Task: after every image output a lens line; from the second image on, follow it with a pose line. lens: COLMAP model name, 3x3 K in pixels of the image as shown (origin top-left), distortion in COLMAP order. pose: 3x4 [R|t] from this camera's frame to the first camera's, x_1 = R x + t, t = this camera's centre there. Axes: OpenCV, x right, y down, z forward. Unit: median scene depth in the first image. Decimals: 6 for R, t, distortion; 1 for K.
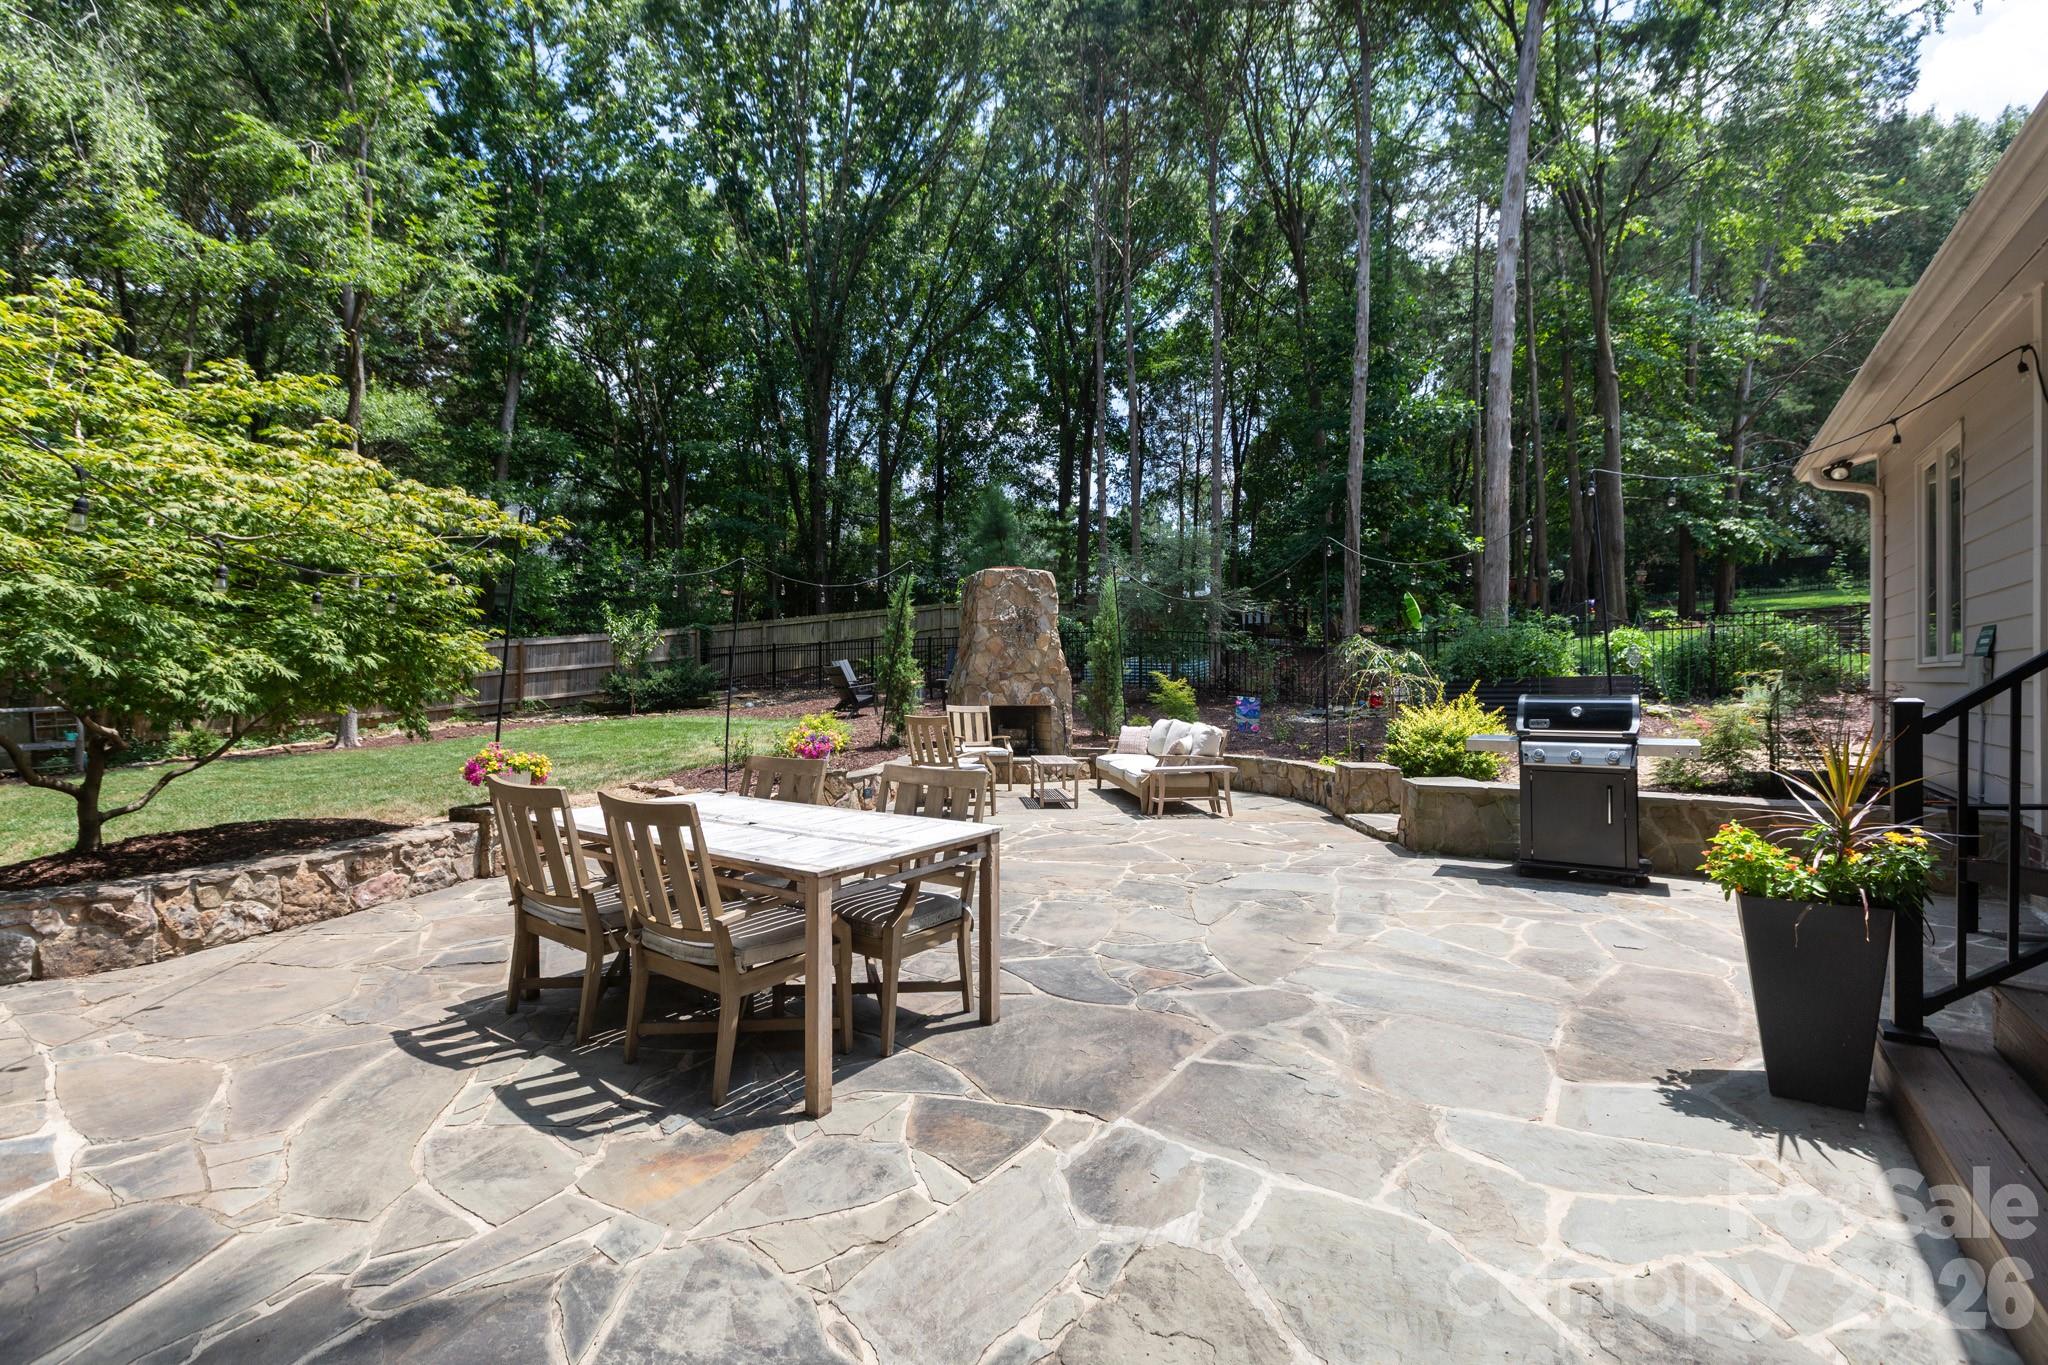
lens RADIAL K [[902.8, 0, 1008.7], [0, 902.8, 678.8], [0, 0, 1]] dist [0.001498, -0.004209]
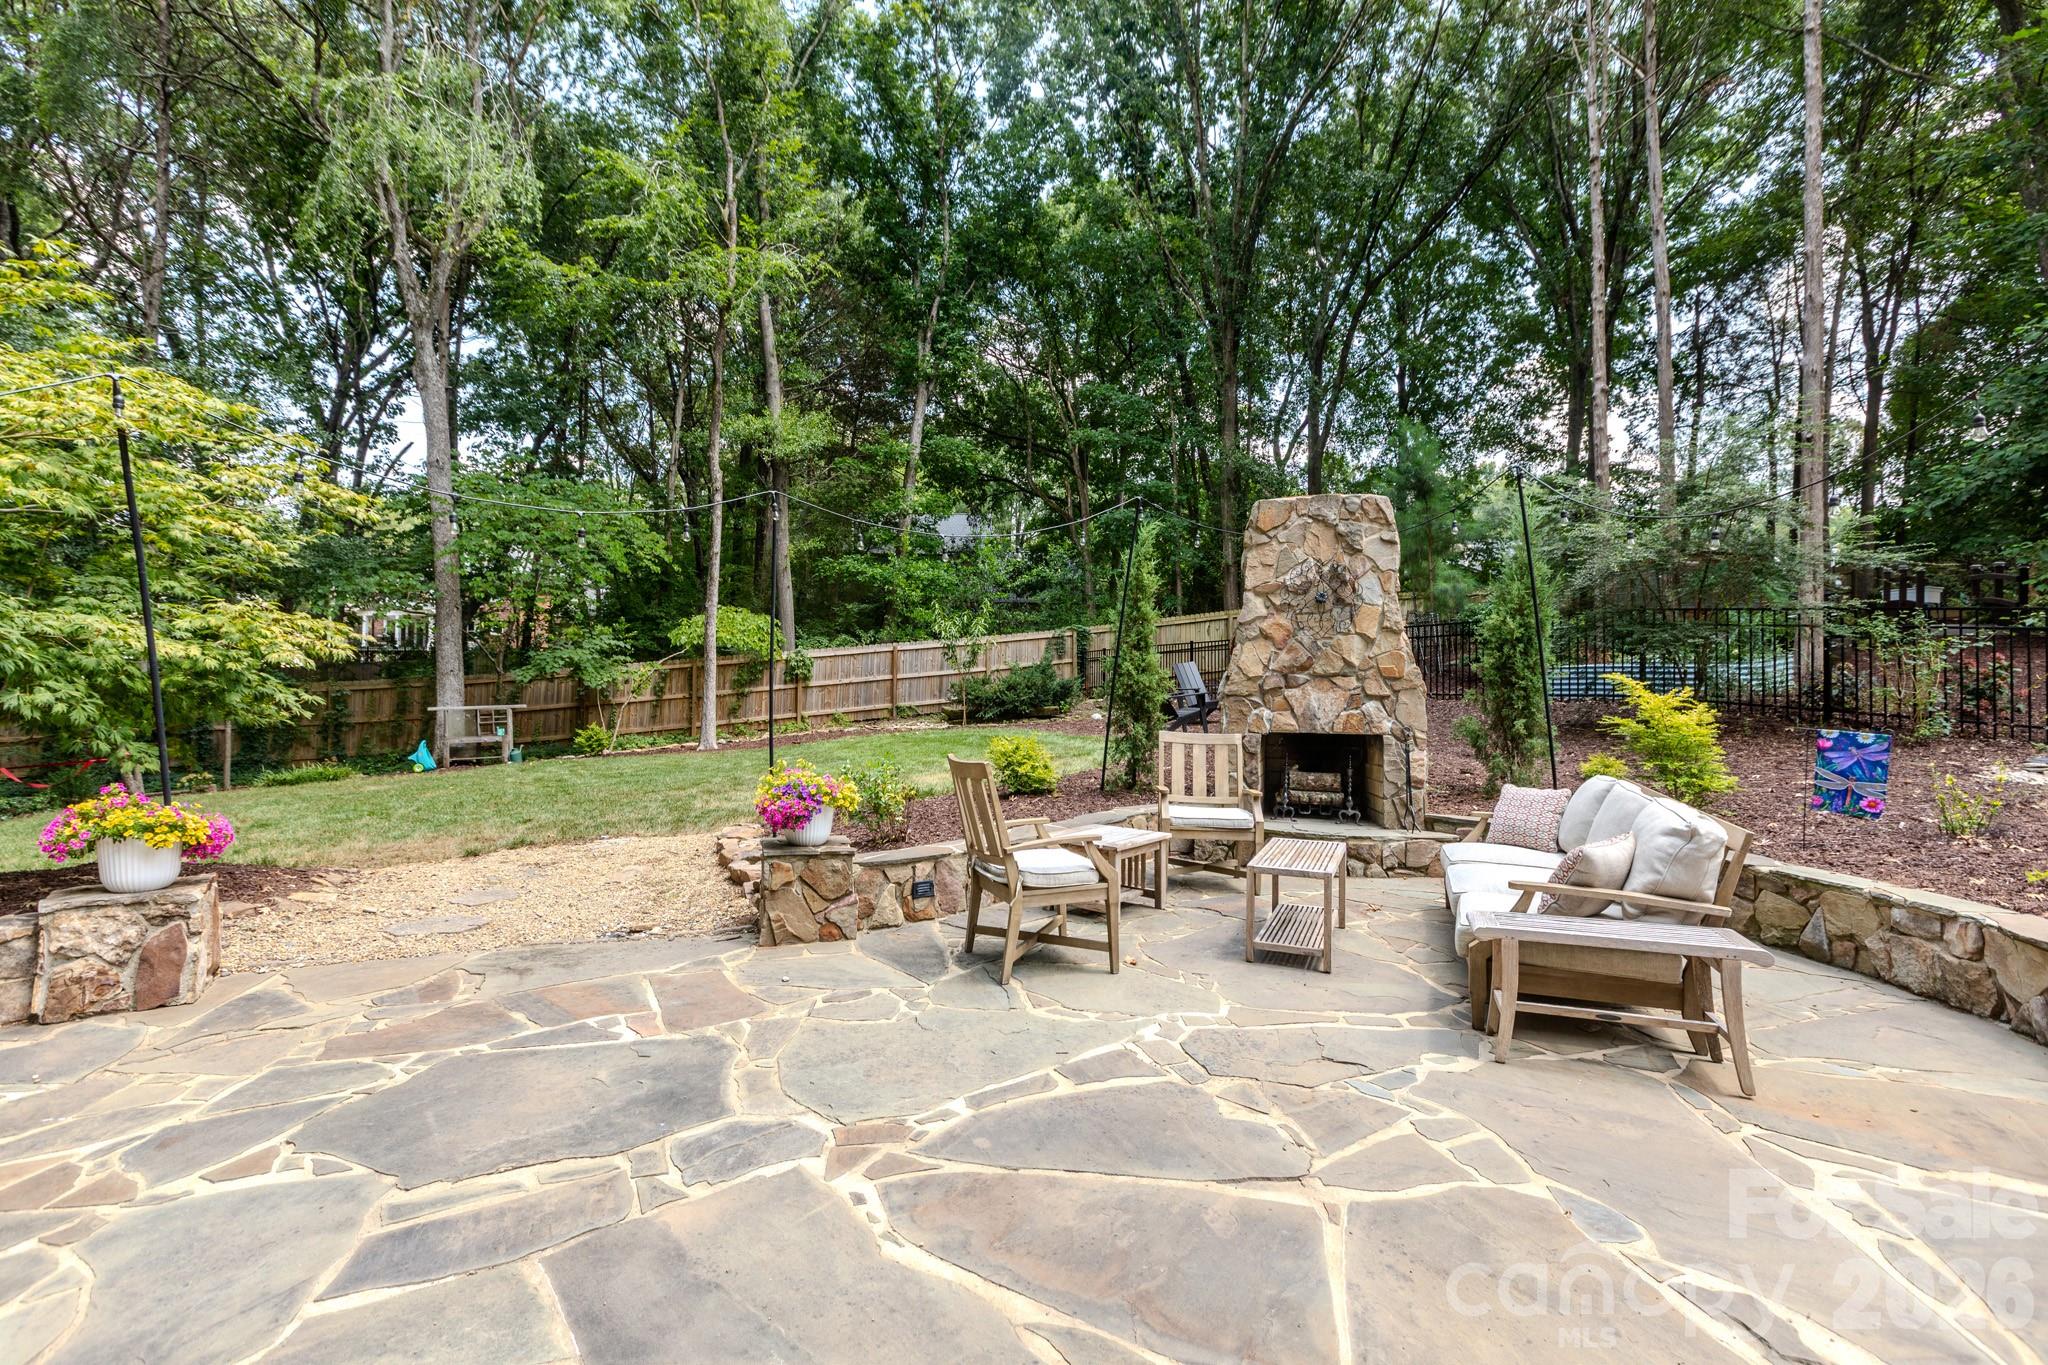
lens RADIAL K [[902.8, 0, 1008.7], [0, 902.8, 678.8], [0, 0, 1]] dist [0.001498, -0.004209]
pose [[0.866208, 0.001786, -0.499681, 0.038723], [-0.006213, 0.999955, -0.007197, 0.000174], [0.499646, 0.009338, 0.866180, 0.126097]]
